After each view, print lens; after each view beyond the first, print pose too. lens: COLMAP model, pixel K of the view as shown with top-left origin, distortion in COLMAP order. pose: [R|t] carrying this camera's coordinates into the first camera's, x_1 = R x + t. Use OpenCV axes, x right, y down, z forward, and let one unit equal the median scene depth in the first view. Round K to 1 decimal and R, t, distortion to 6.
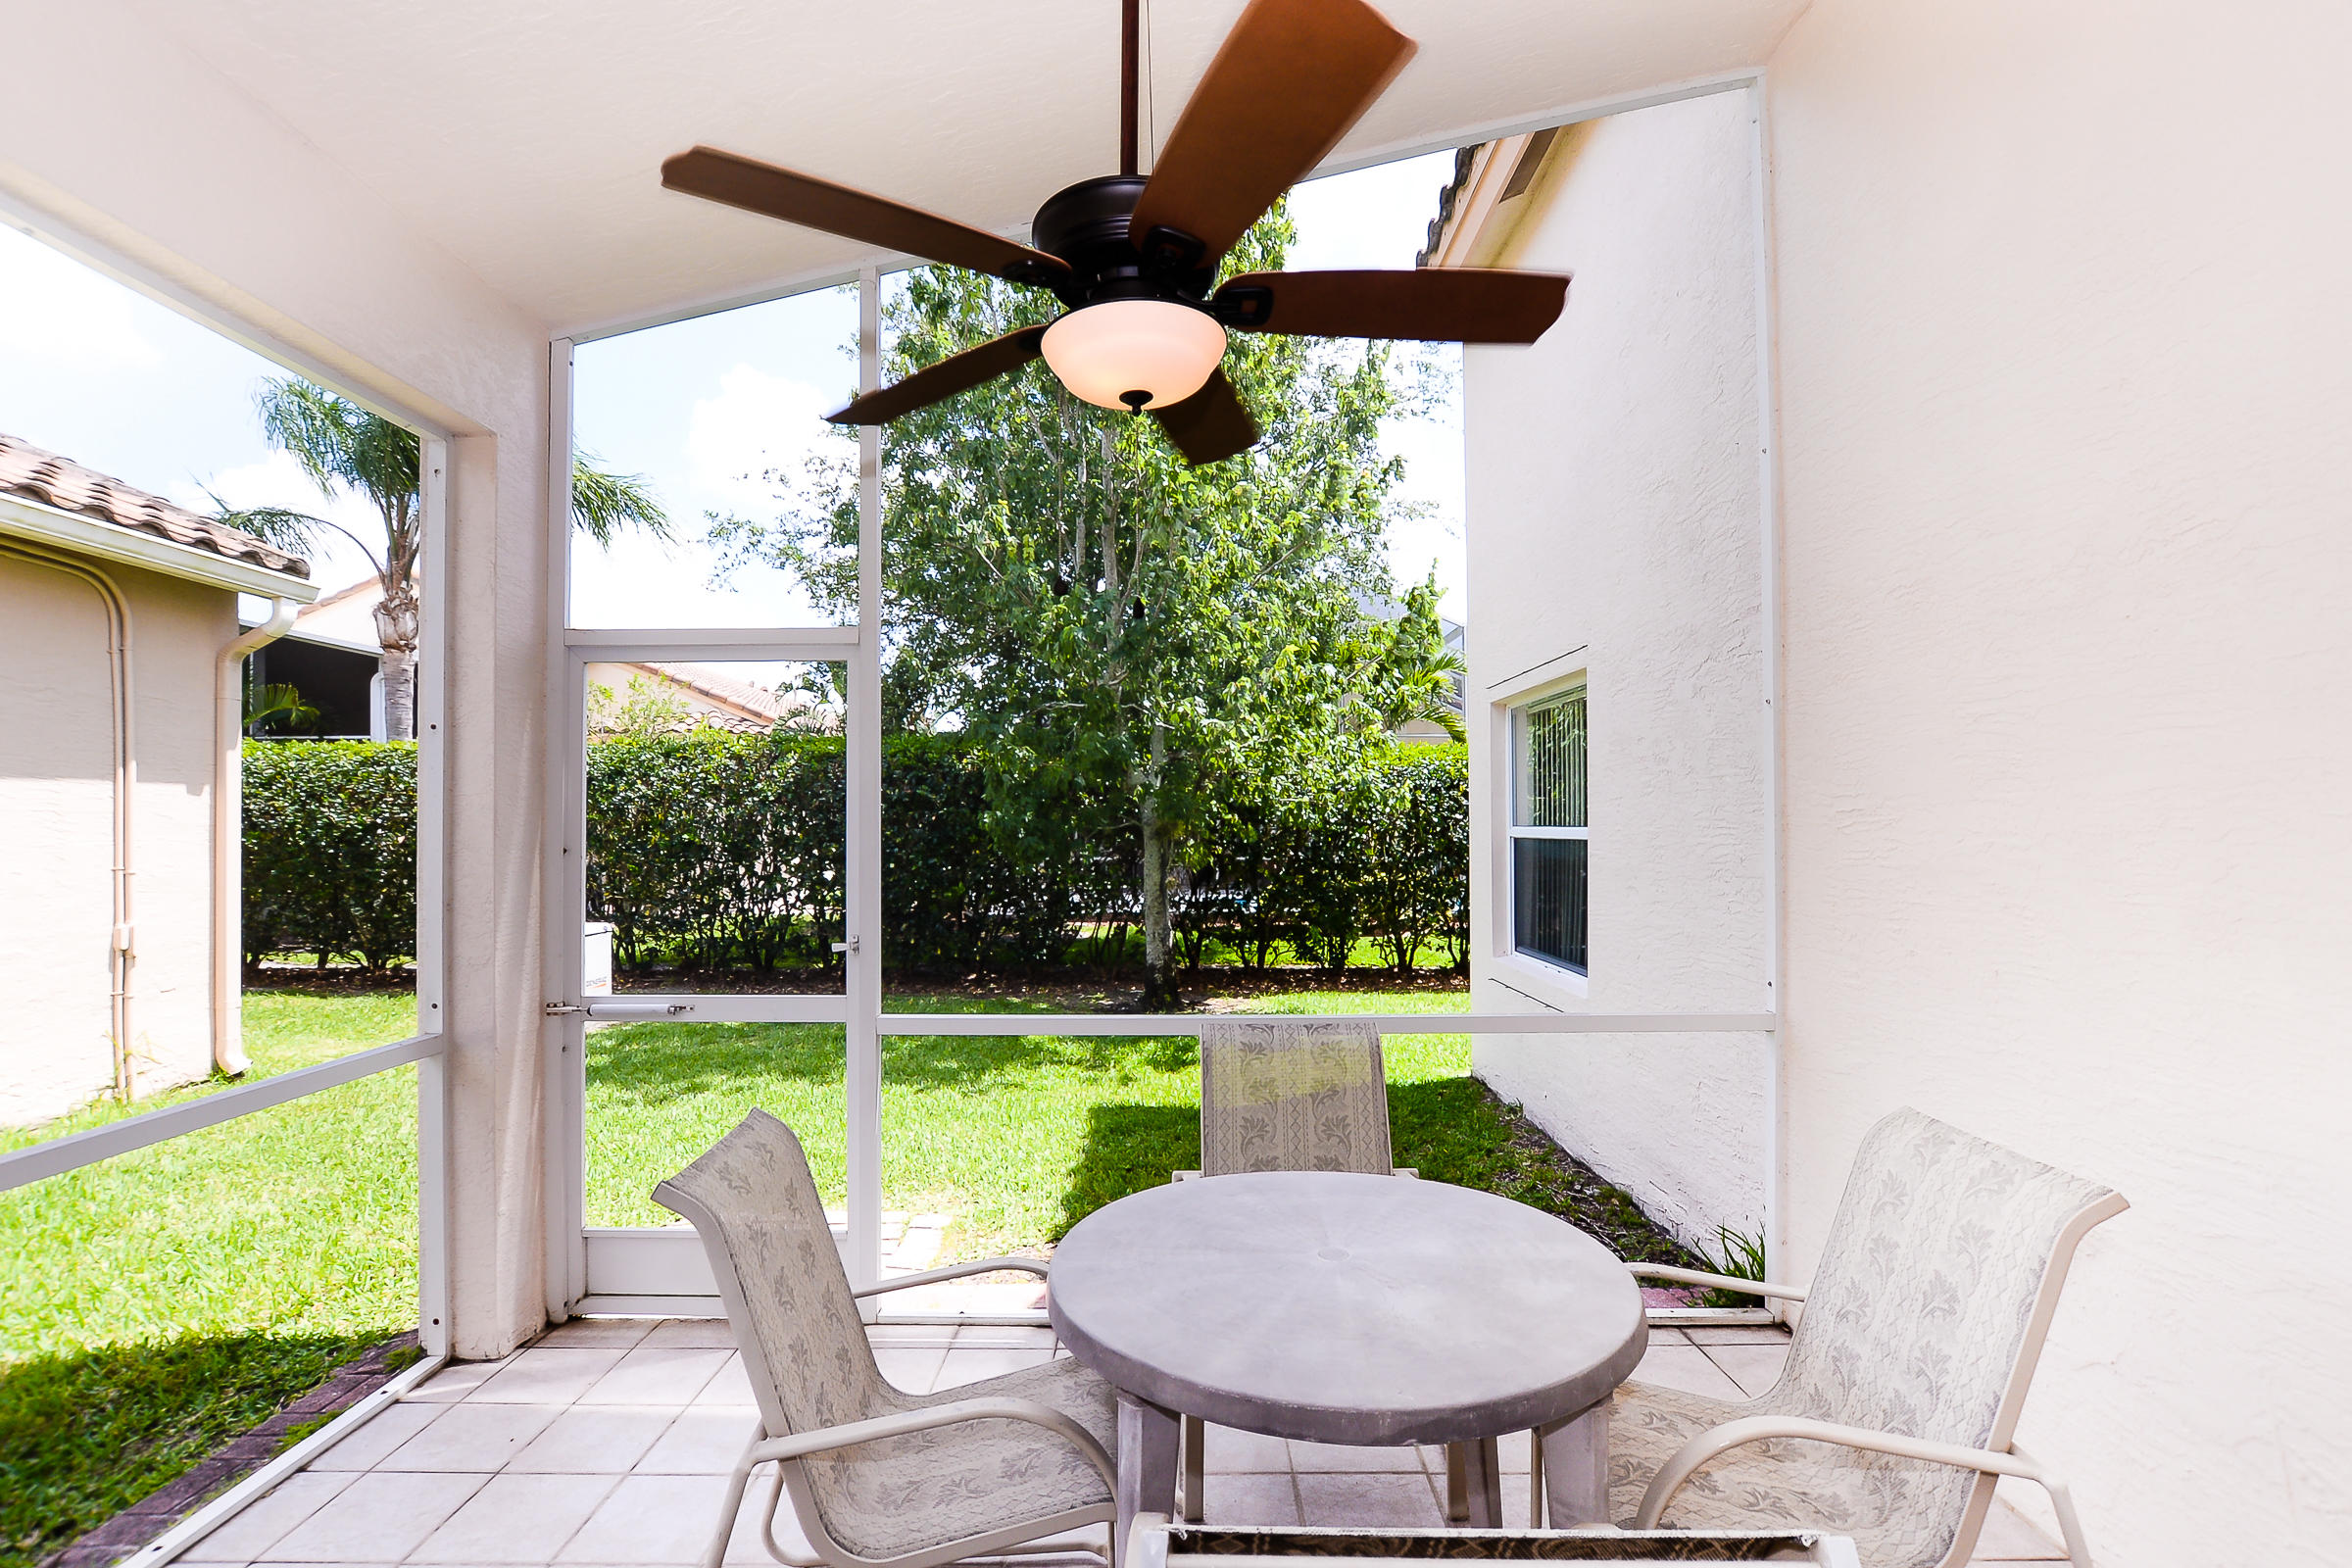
lens RADIAL K [[1043.7, 0, 1175.7], [0, 1043.7, 830.0], [0, 0, 1]] dist [-0.003546, -0.000616]
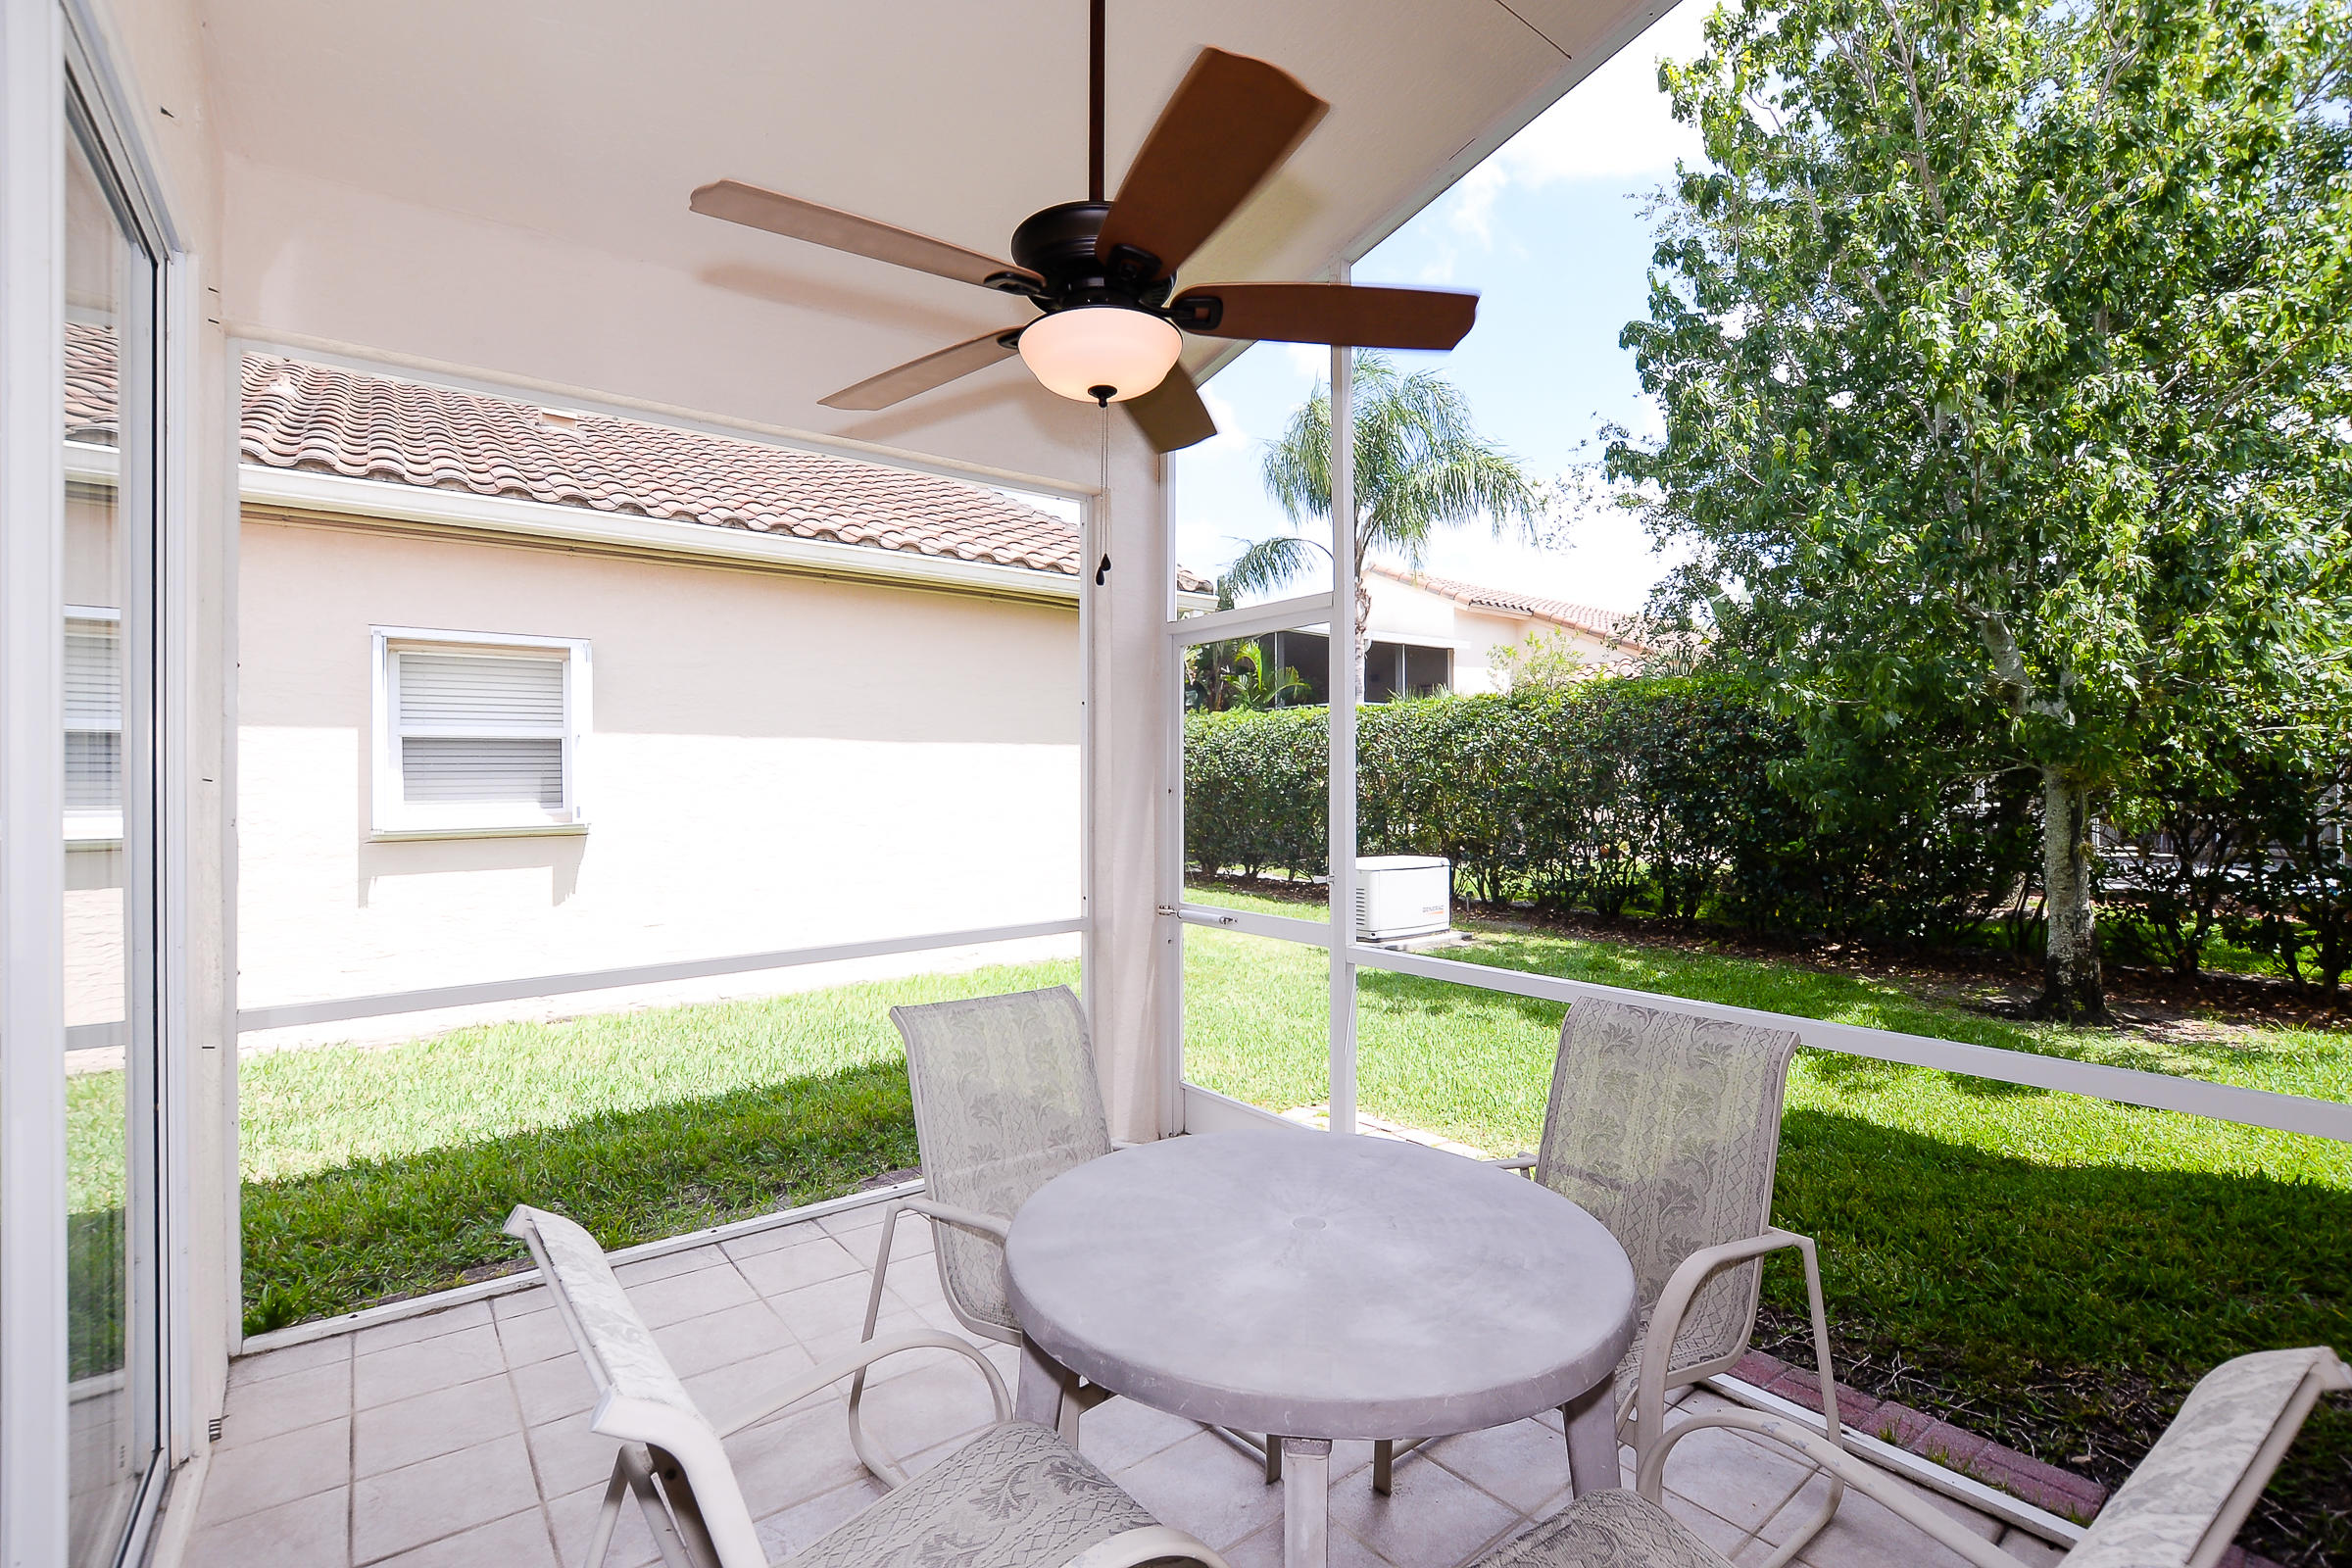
lens RADIAL K [[1074.1, 0, 1243.0], [0, 1074.1, 782.1], [0, 0, 1]] dist [-0.001429, -0.000170]
pose [[0.647368, 0.003345, -0.762170, 0.295332], [0.000552, 0.999988, 0.004858, 0.000839], [0.762177, -0.003566, 0.647359, 0.112635]]
